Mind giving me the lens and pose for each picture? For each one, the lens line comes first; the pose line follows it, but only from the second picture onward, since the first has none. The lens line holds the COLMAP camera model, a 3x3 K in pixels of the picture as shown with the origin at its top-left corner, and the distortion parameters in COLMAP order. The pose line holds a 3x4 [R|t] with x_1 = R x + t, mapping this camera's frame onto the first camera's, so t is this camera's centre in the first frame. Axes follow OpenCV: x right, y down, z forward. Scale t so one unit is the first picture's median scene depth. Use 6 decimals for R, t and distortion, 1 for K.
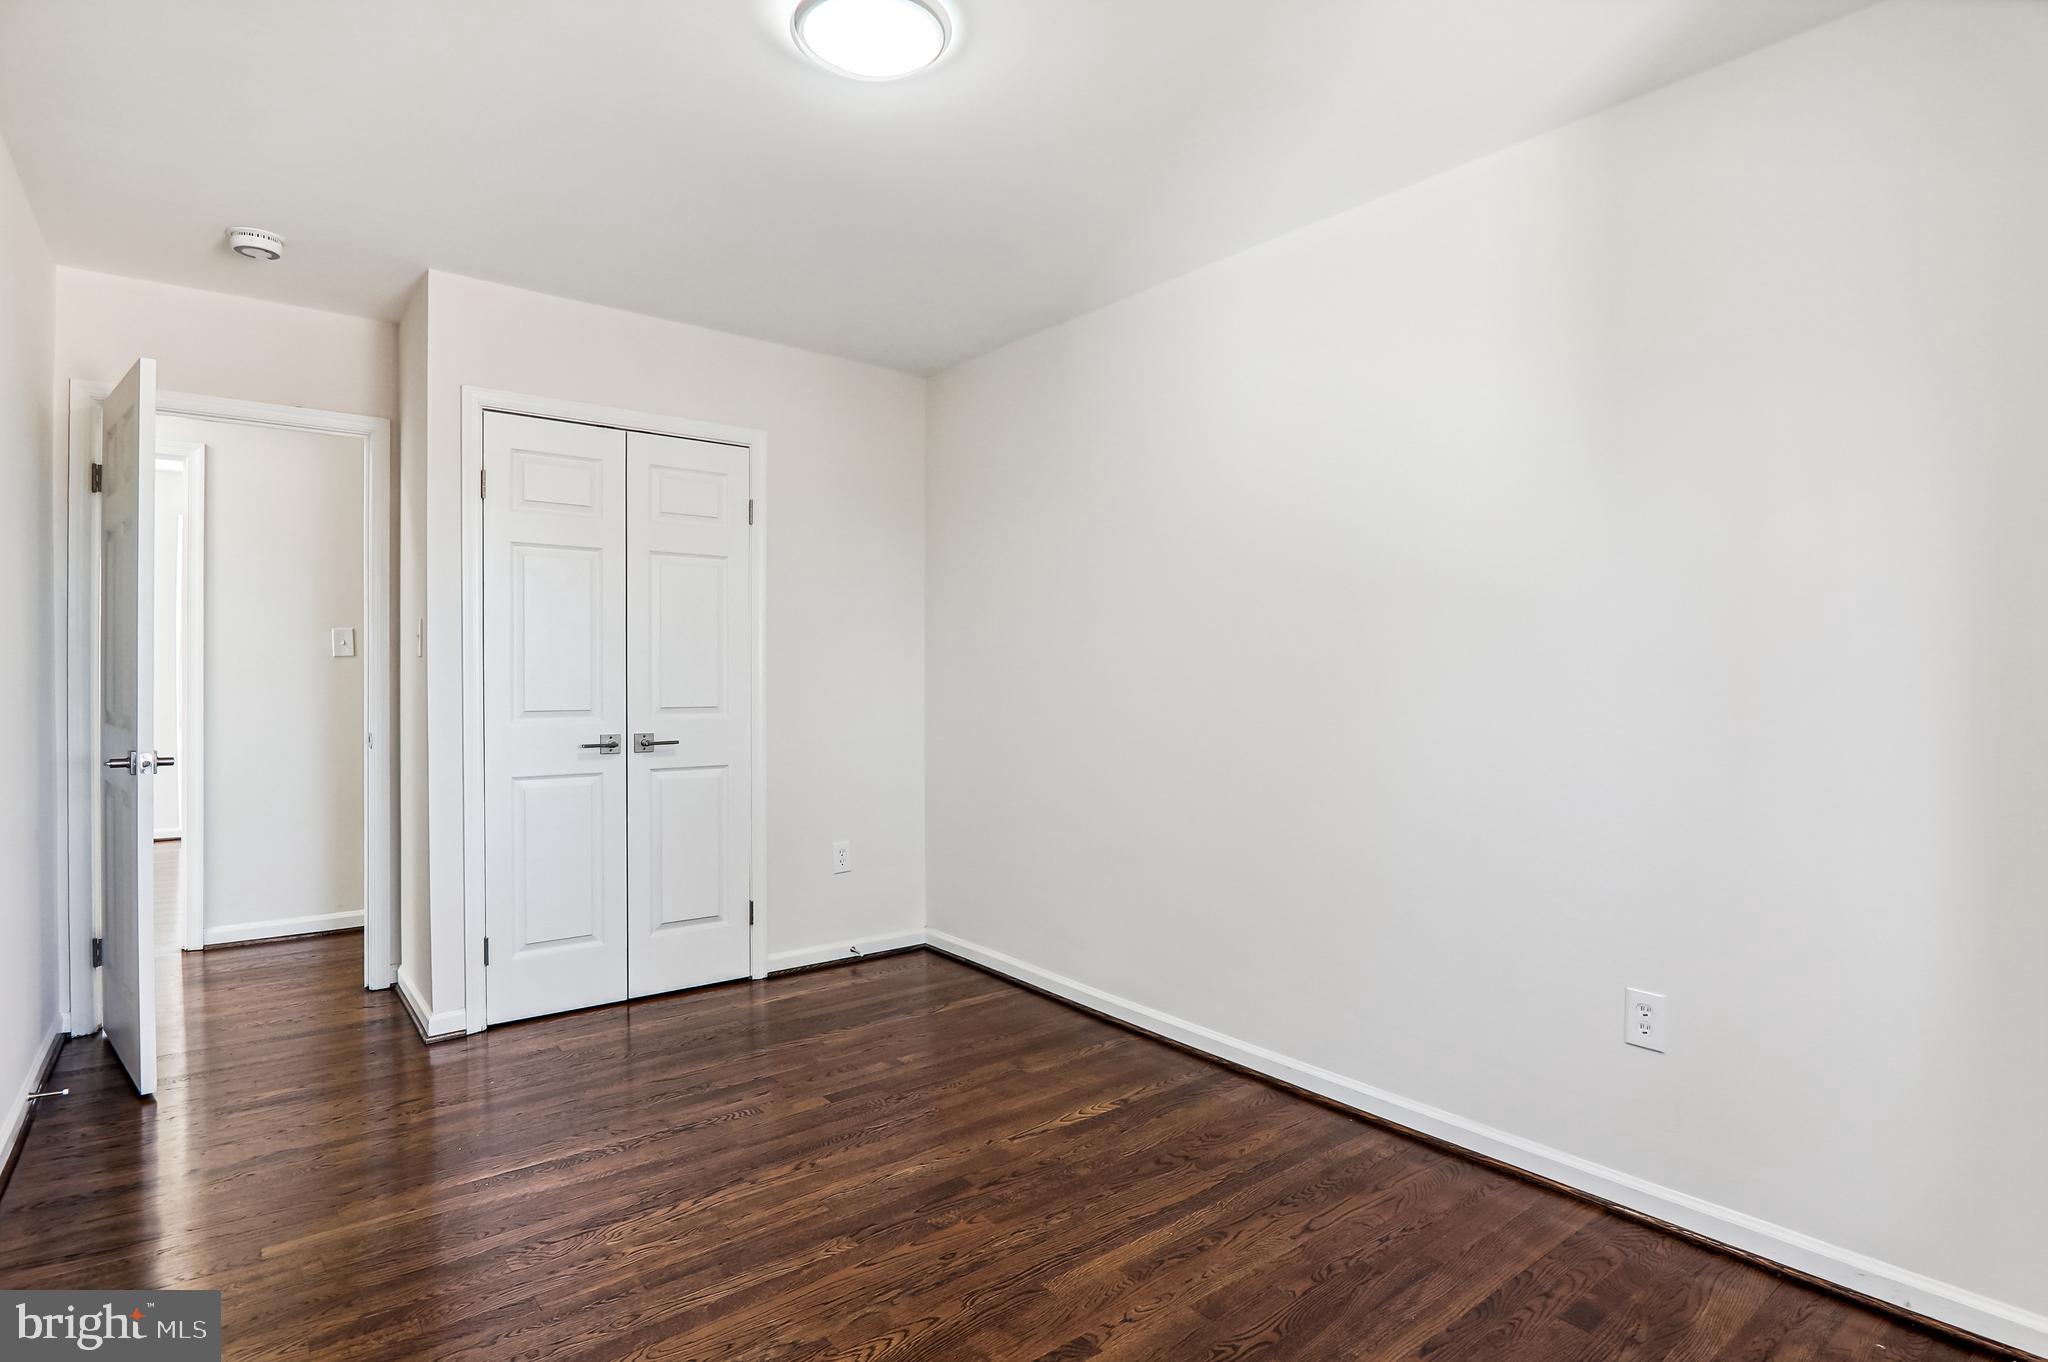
lens RADIAL K [[1026.0, 0, 1011.4], [0, 1026.0, 689.0], [0, 0, 1]] dist [-0.012564, -0.001454]
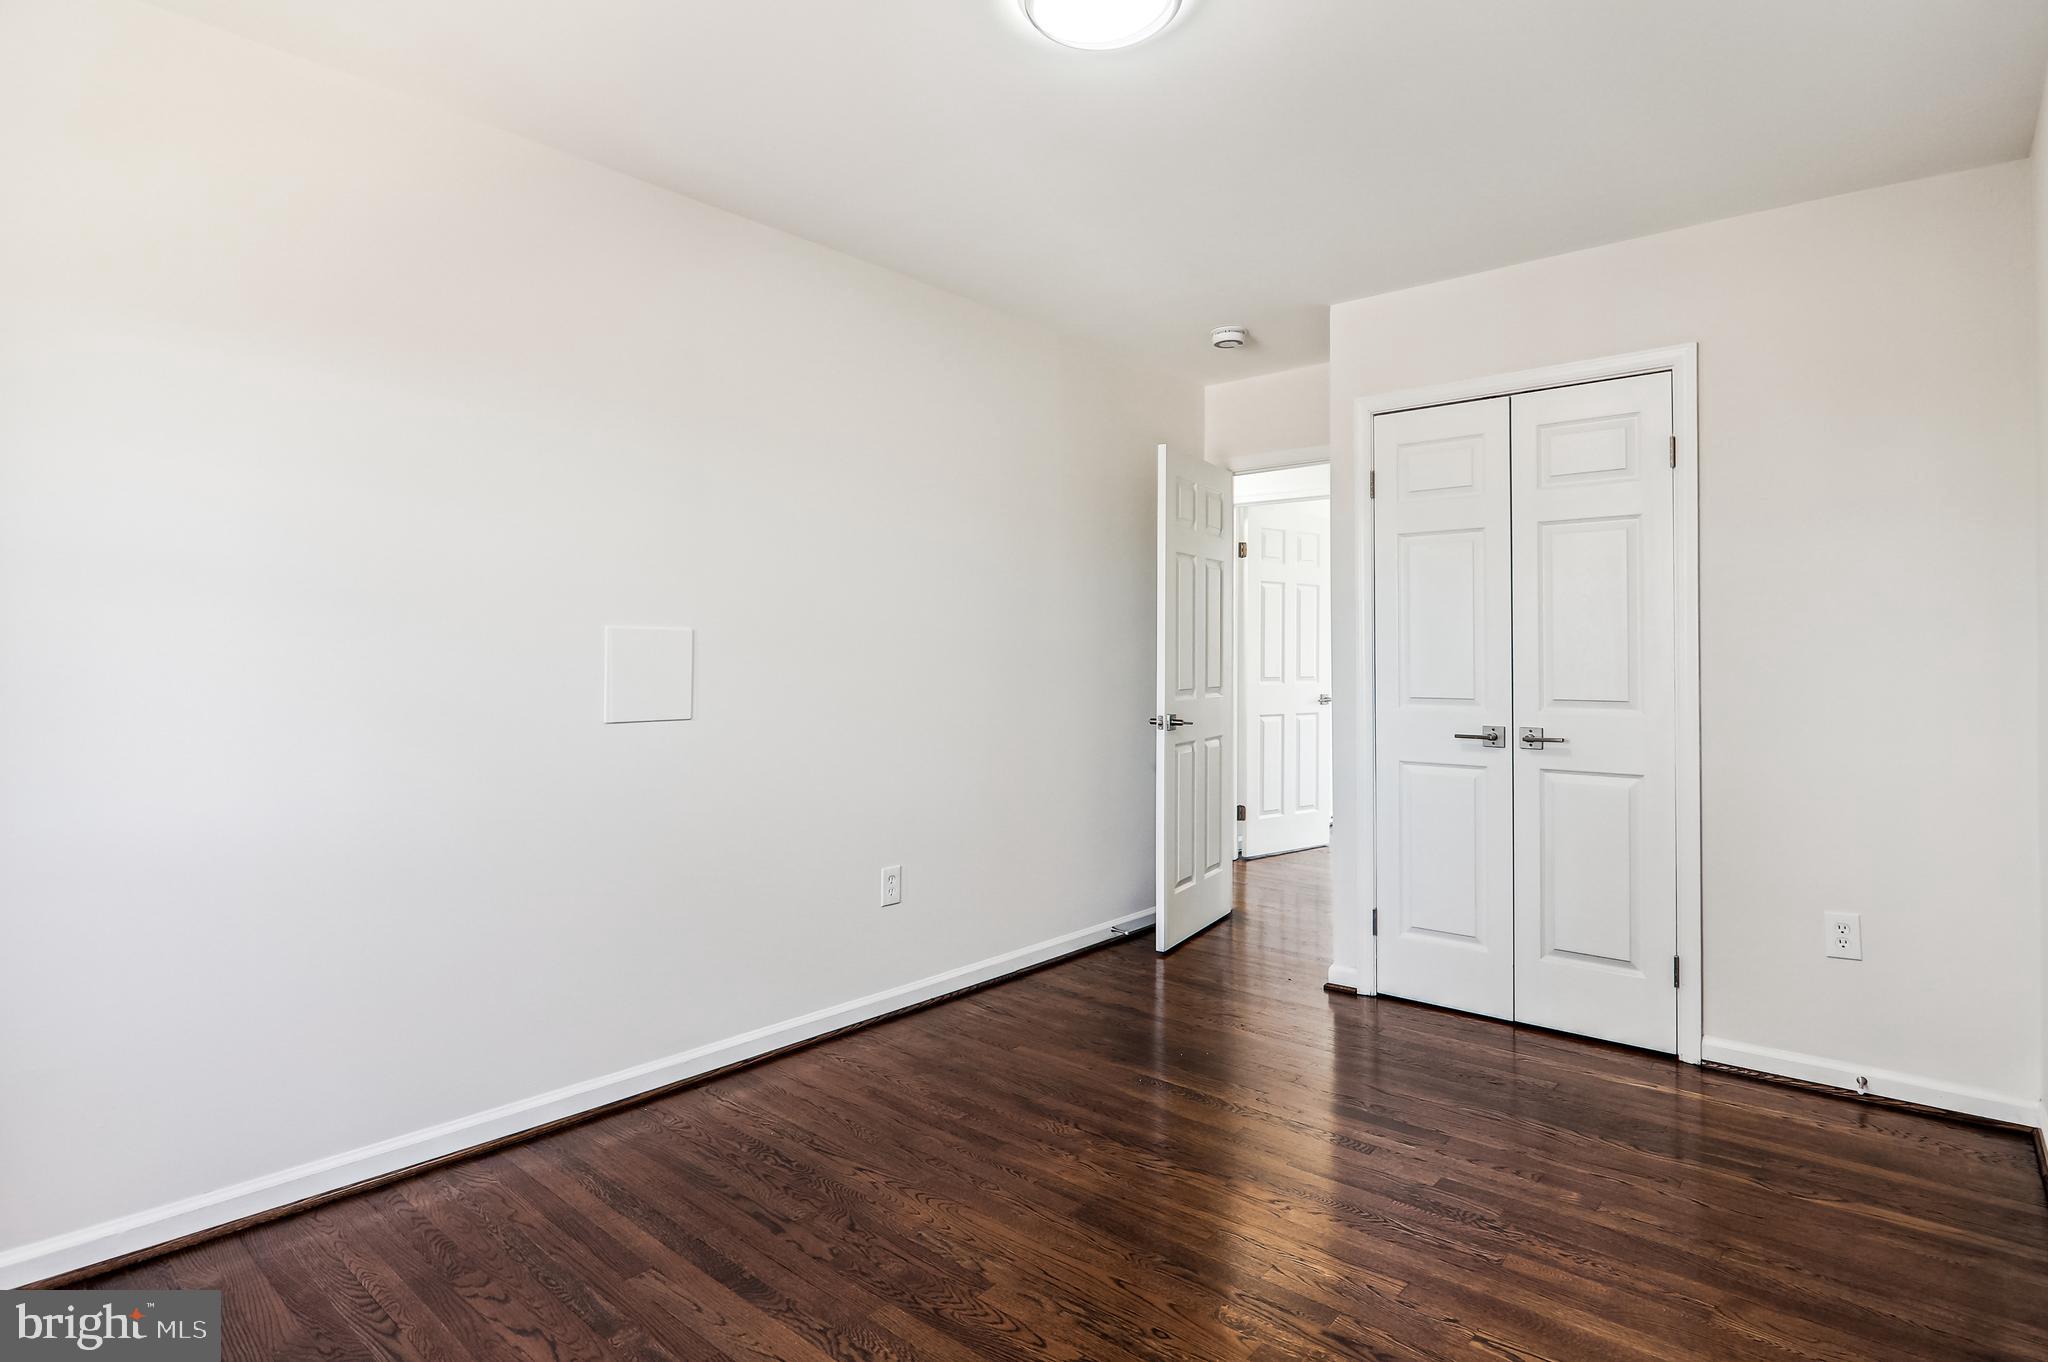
lens RADIAL K [[1026.0, 0, 1032.0], [0, 1026.0, 657.7], [0, 0, 1]] dist [-0.012564, -0.001454]
pose [[0.219270, -0.005172, -0.975651, 0.415816], [-0.016921, 0.999815, -0.009103, -0.002189], [0.975518, 0.018505, 0.219142, 0.383604]]
